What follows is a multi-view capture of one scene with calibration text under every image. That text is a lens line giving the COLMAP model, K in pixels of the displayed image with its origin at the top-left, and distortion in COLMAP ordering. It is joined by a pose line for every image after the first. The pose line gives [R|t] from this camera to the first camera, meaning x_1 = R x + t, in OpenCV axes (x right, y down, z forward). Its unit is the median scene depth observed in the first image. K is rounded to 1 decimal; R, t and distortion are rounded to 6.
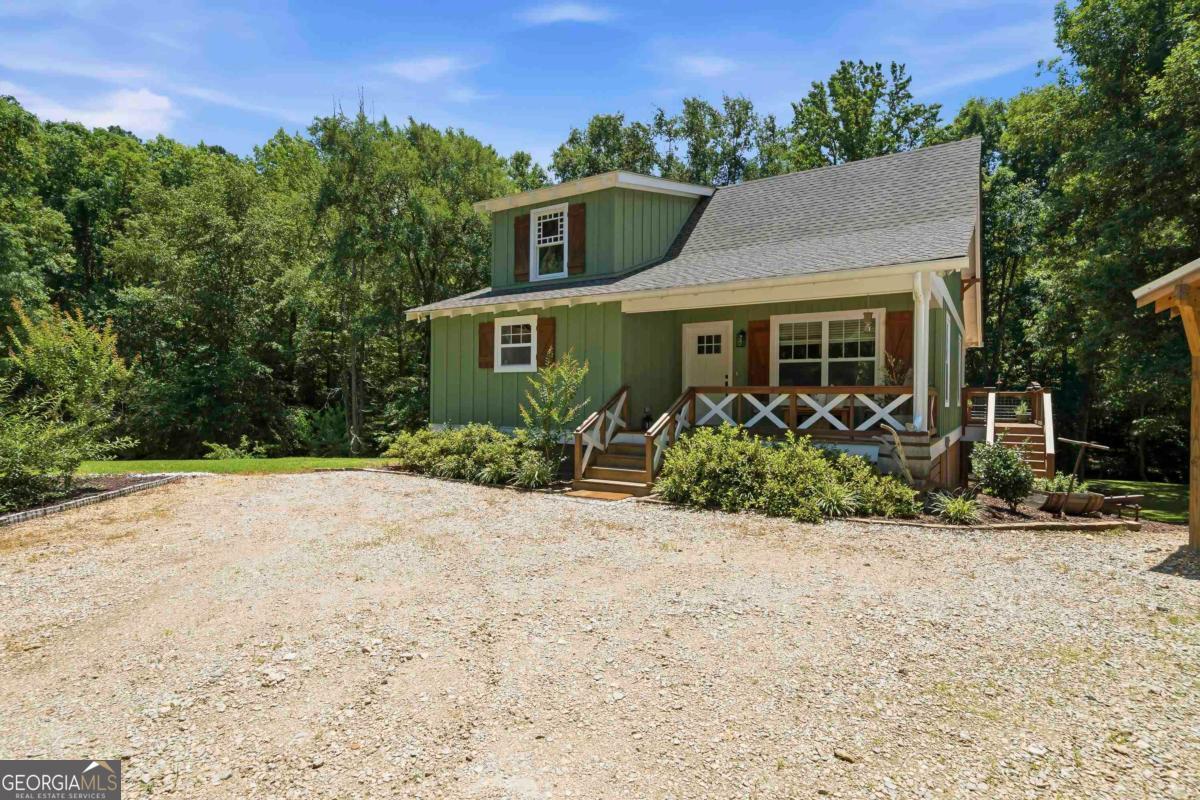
lens RADIAL K [[588.1, 0, 600.1], [0, 588.1, 402.1], [0, 0, 1]] dist [-0.000765, -0.000013]
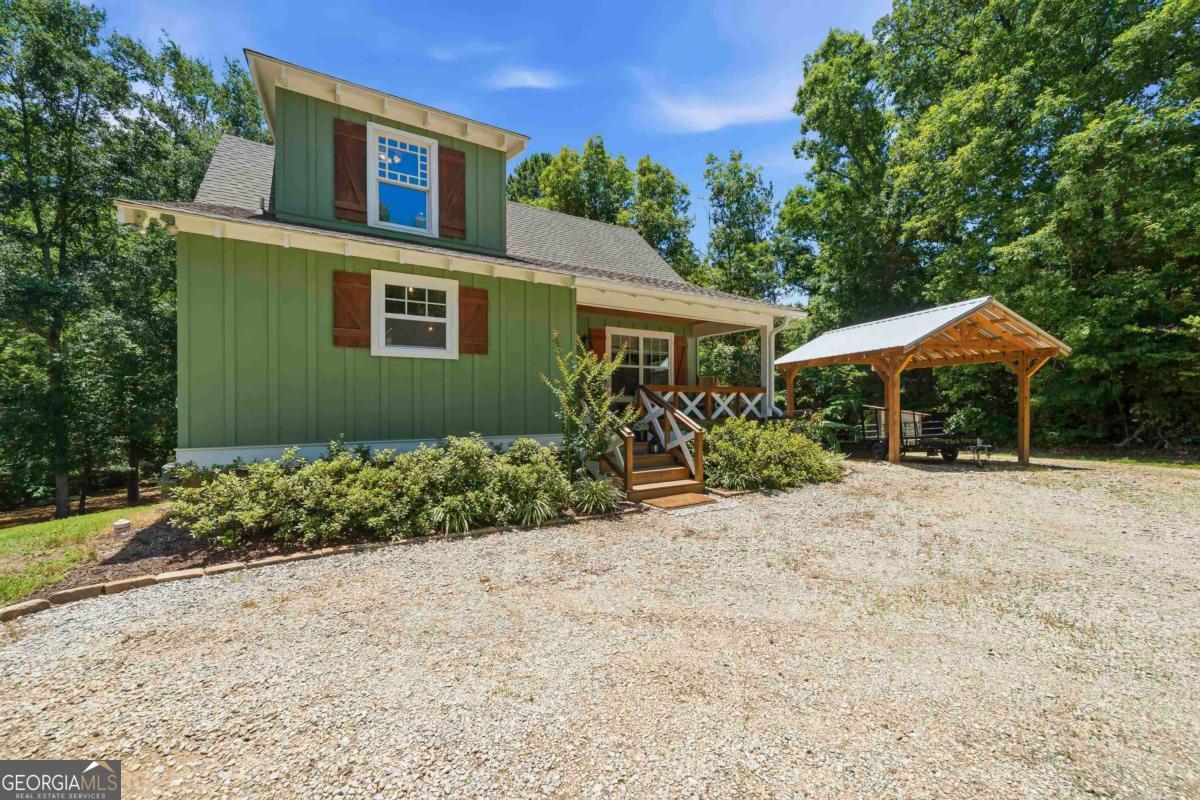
lens RADIAL K [[456.8, 0, 600.1], [0, 456.8, 396.5], [0, 0, 1]] dist [0.000182, -0.000193]
pose [[0.473430, -0.000432, 0.880831, -0.512526], [0.007446, 0.999966, -0.003511, -0.003073], [-0.880800, 0.008221, 0.473417, 0.573300]]
